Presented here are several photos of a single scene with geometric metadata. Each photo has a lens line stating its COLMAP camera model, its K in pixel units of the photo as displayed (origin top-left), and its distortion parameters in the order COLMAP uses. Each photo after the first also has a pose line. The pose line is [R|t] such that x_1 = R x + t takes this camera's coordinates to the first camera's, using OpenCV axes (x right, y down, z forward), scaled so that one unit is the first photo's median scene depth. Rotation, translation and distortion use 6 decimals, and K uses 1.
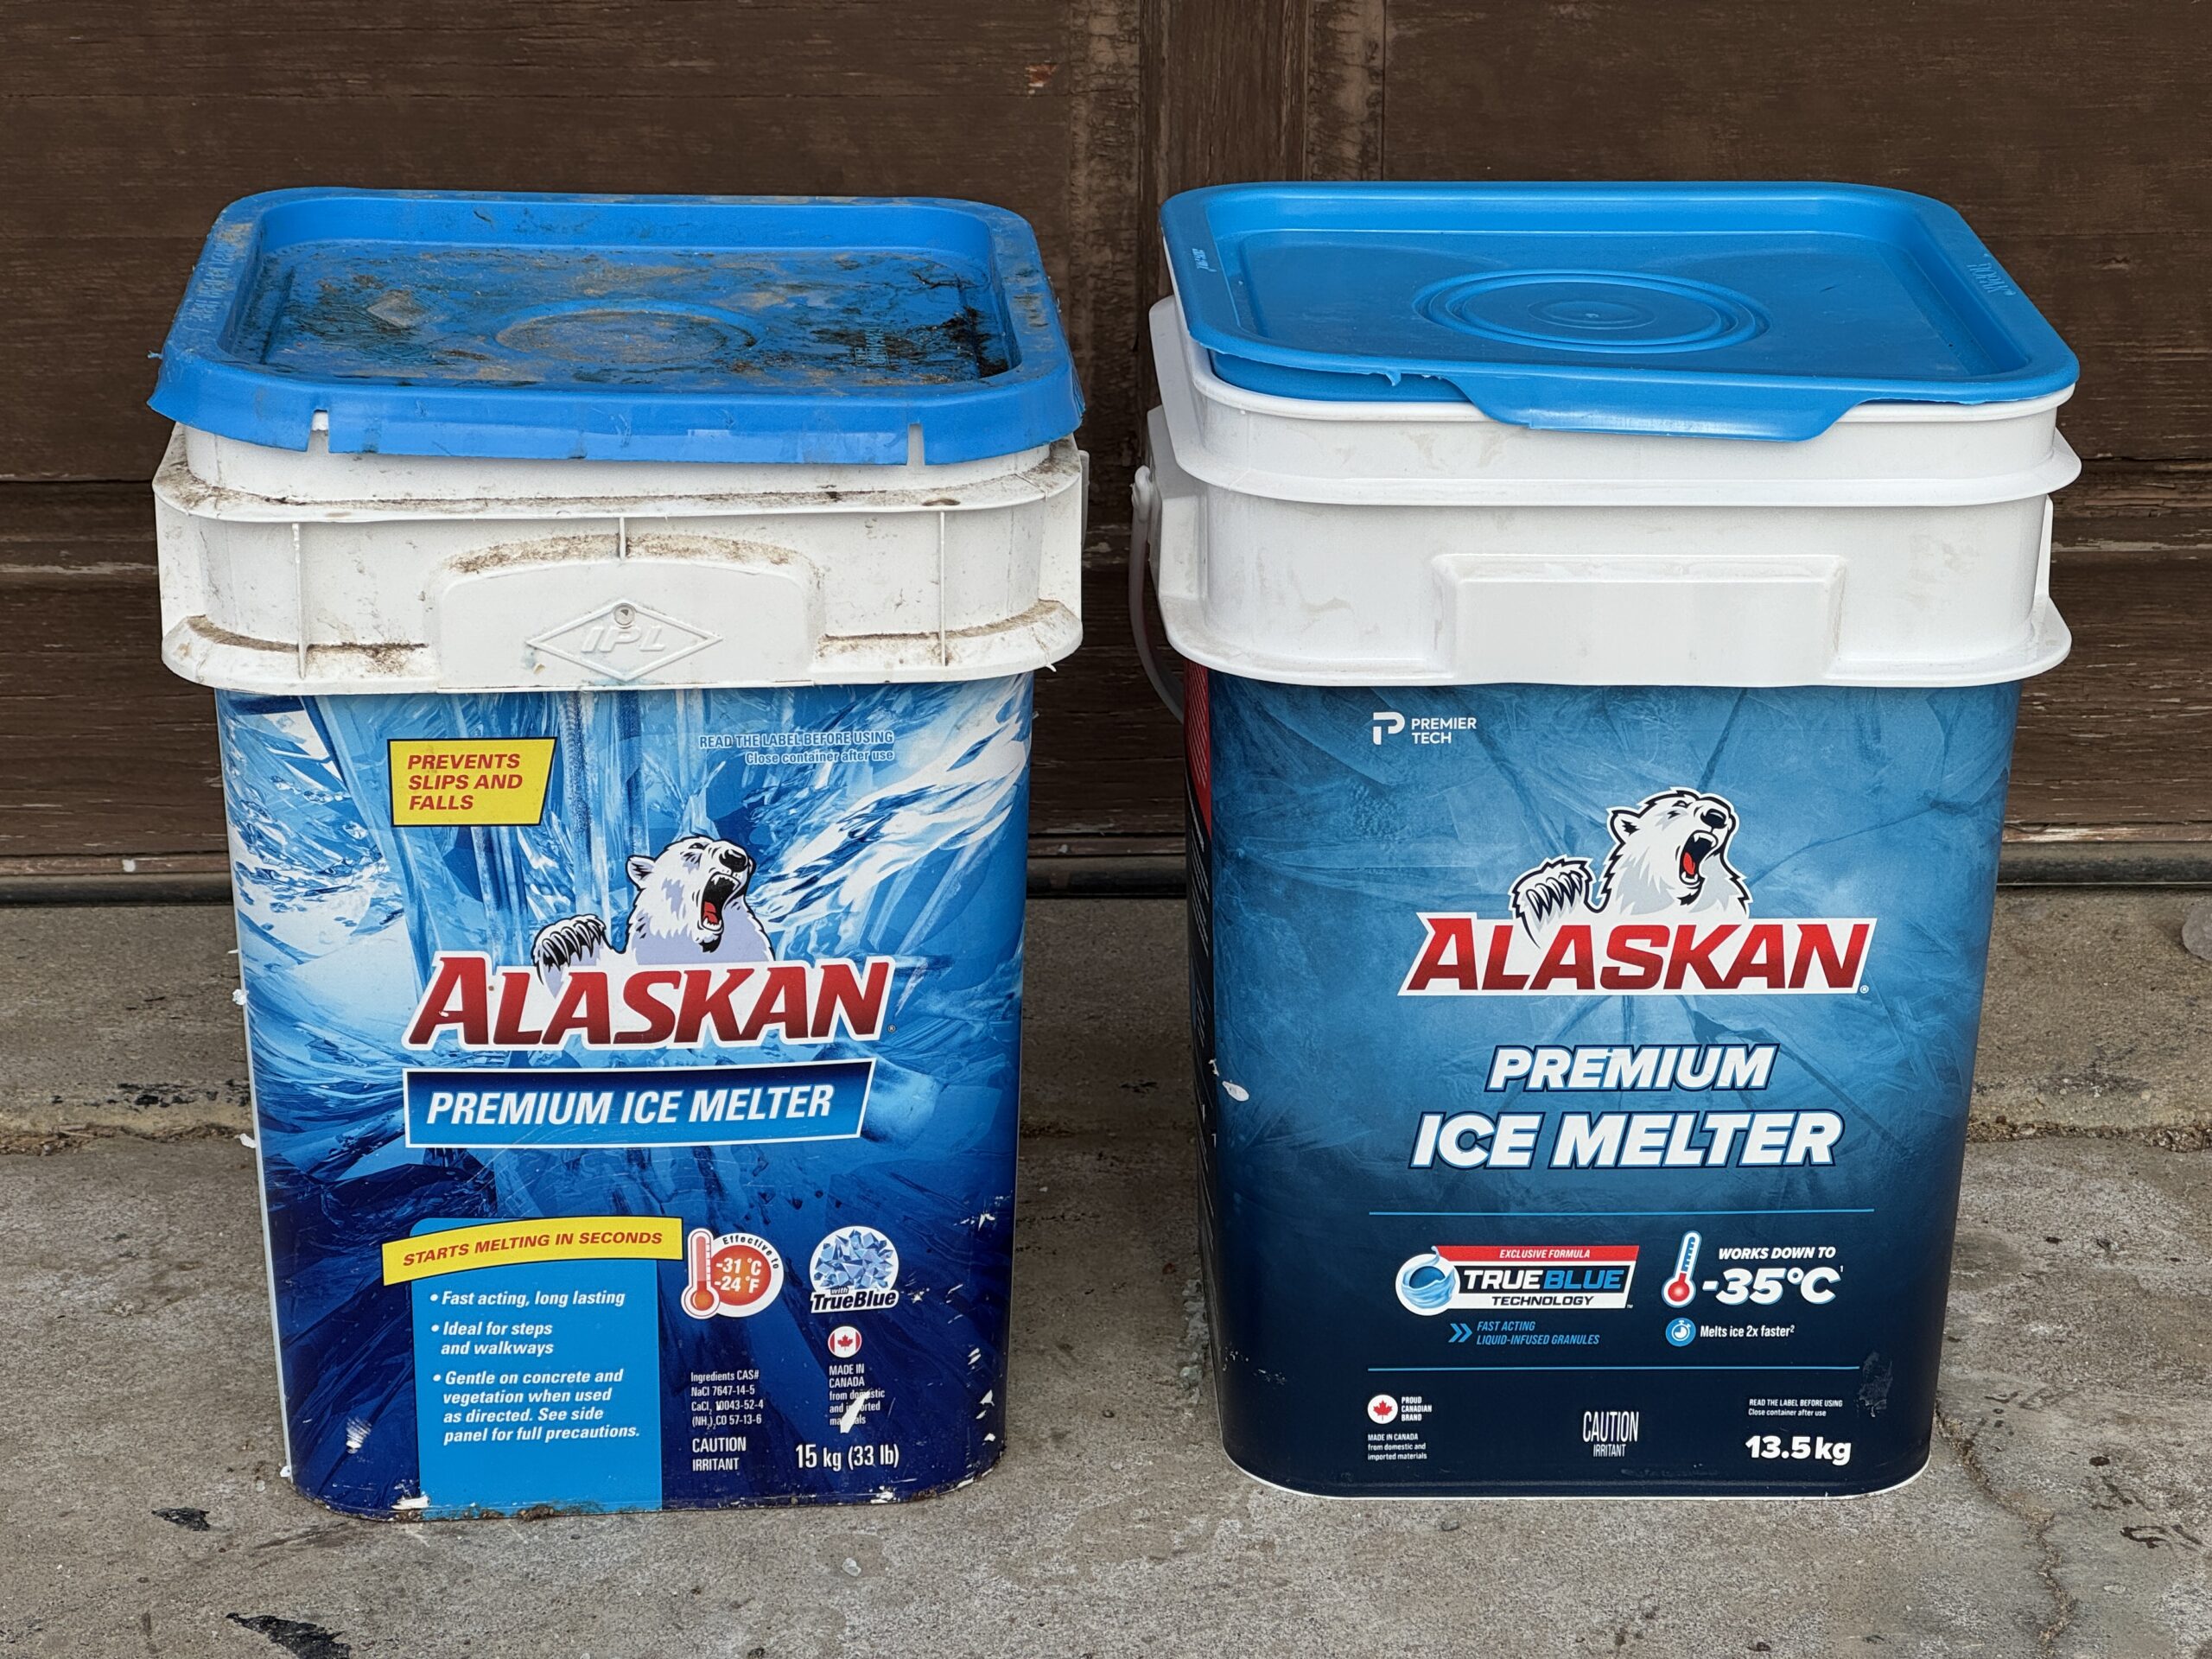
lens RADIAL K [[4981.9, 0, 1108.9], [0, 4981.9, 829.9], [0, 0, 1]] dist [0.237741, 0.000000]
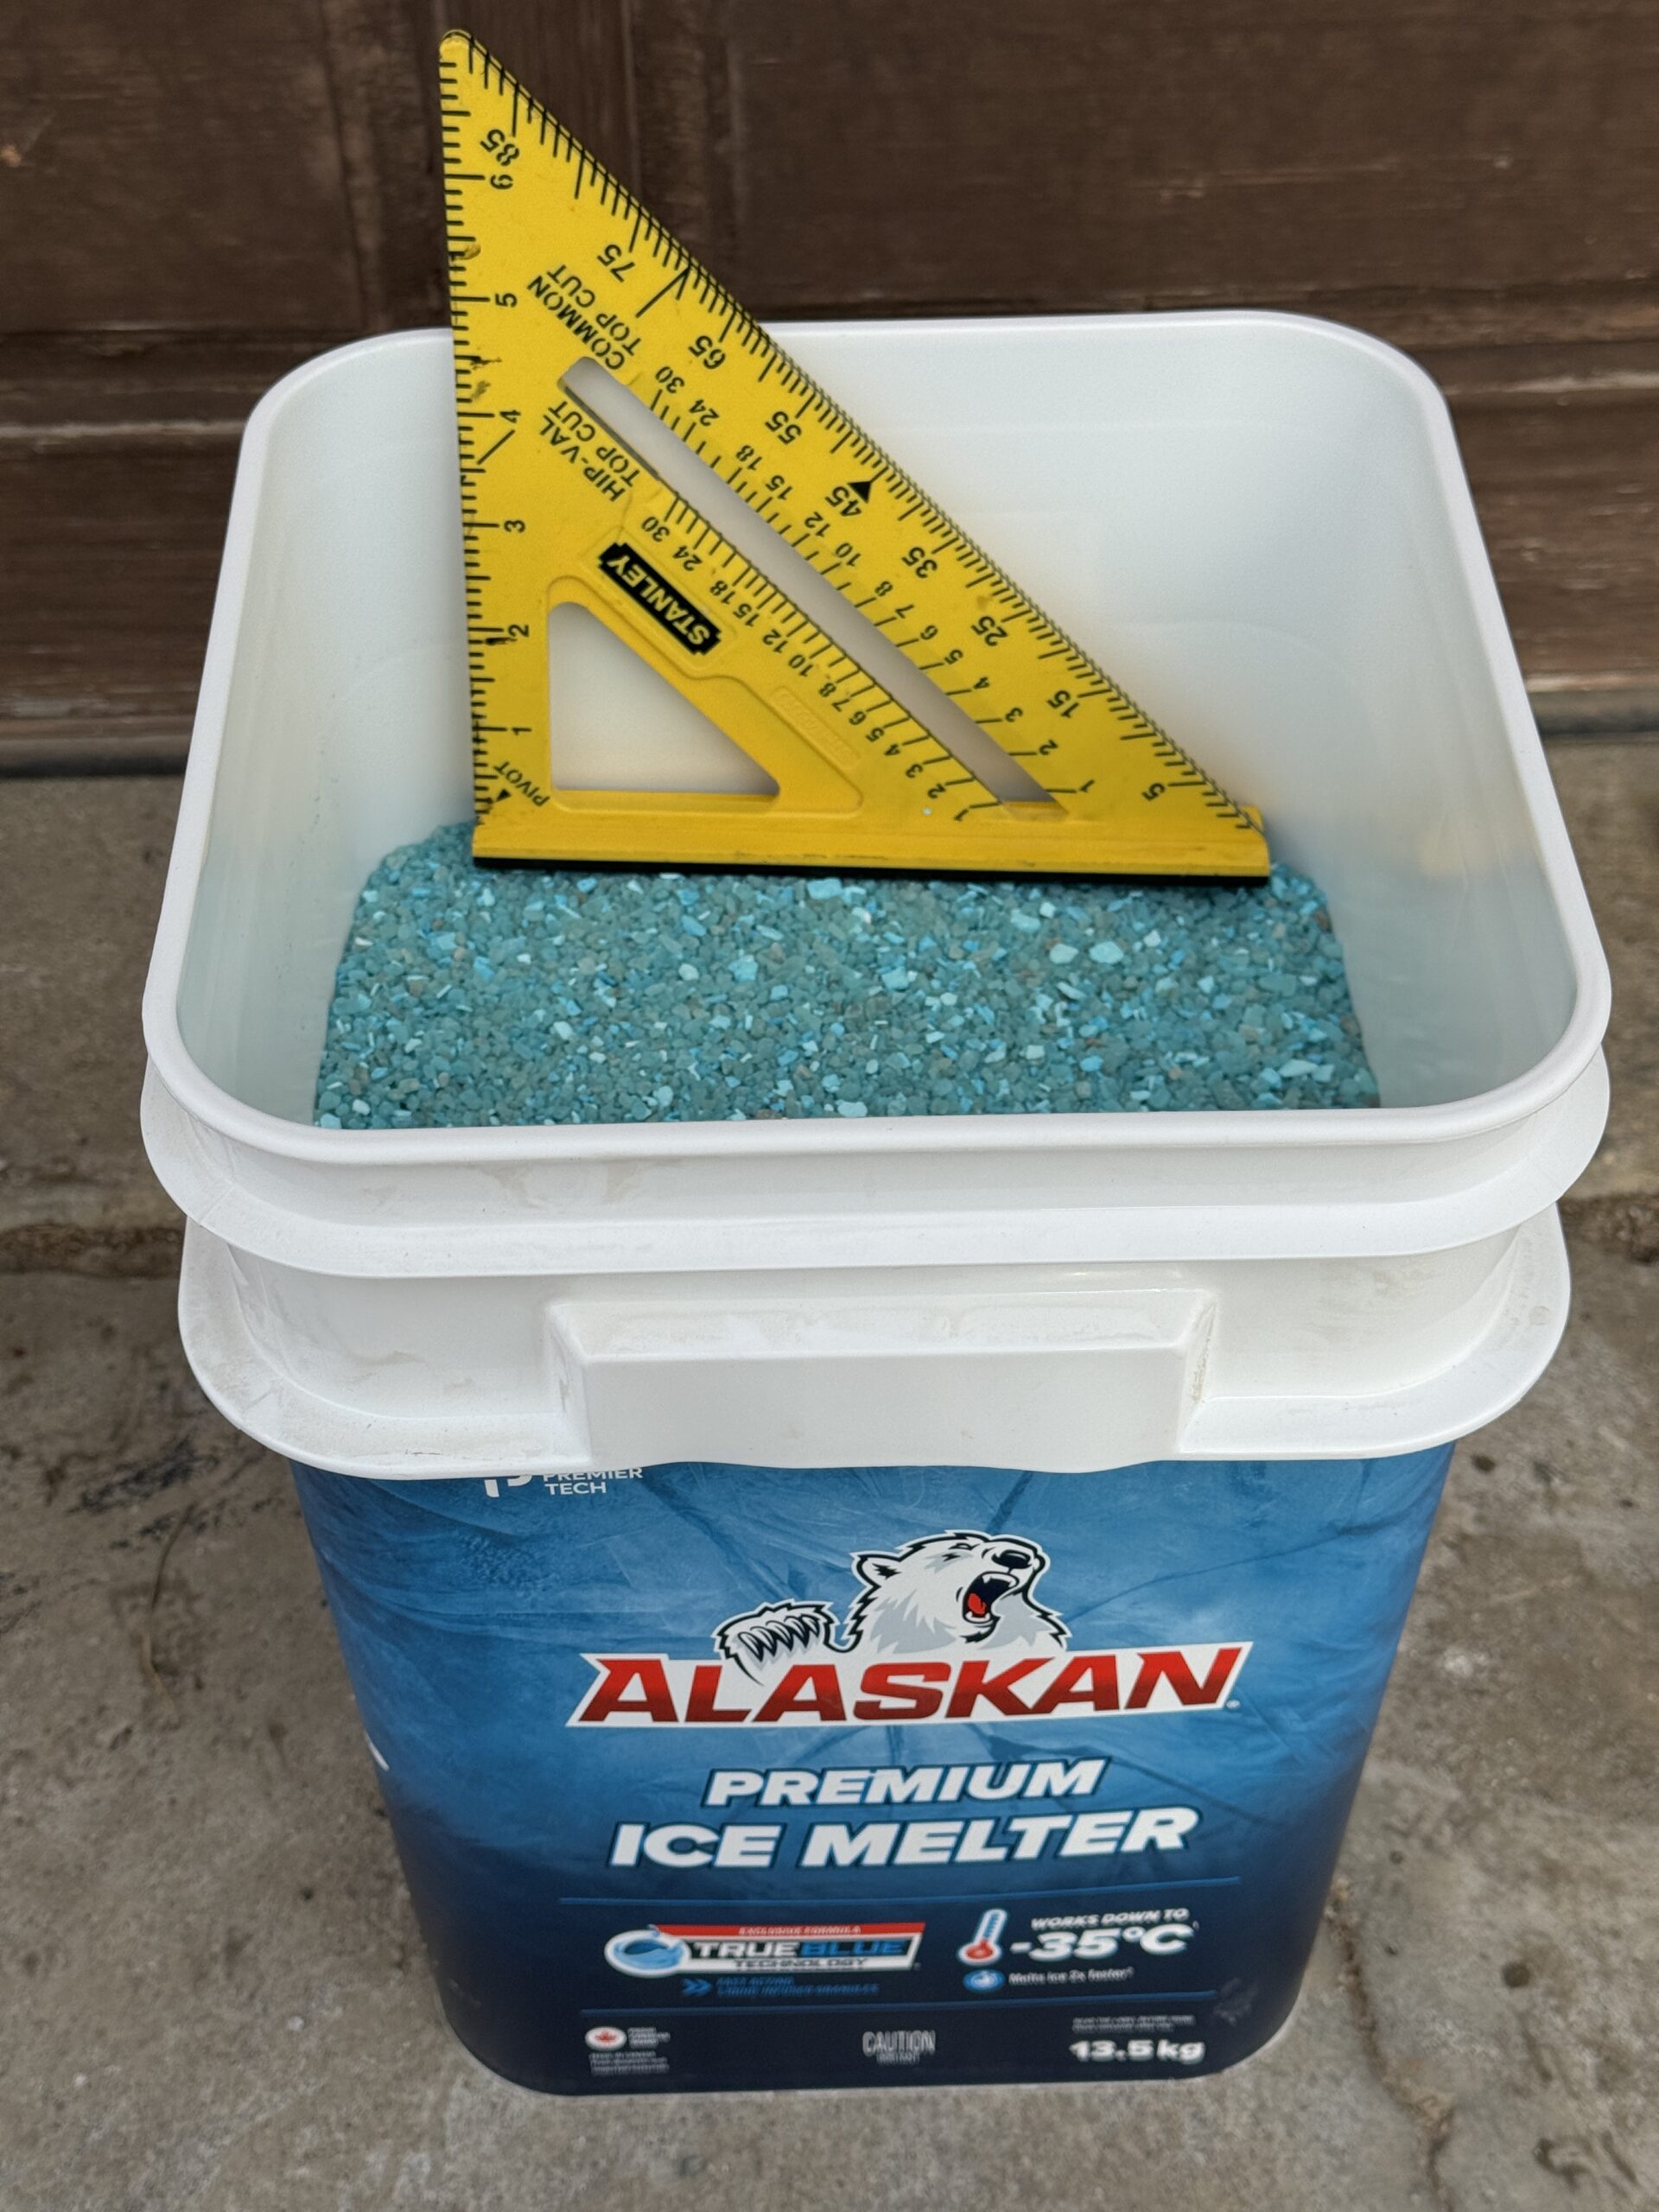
lens RADIAL K [[3067.8, 0, 824.0], [0, 3067.8, 1105.8], [0, 0, 1]] dist [0.093308, 0.000000]
pose [[0.999616, -0.006290, -0.026968, 0.105113], [0.017414, 0.899993, 0.435557, -0.230063], [0.021532, -0.435860, 0.899757, 0.643325]]
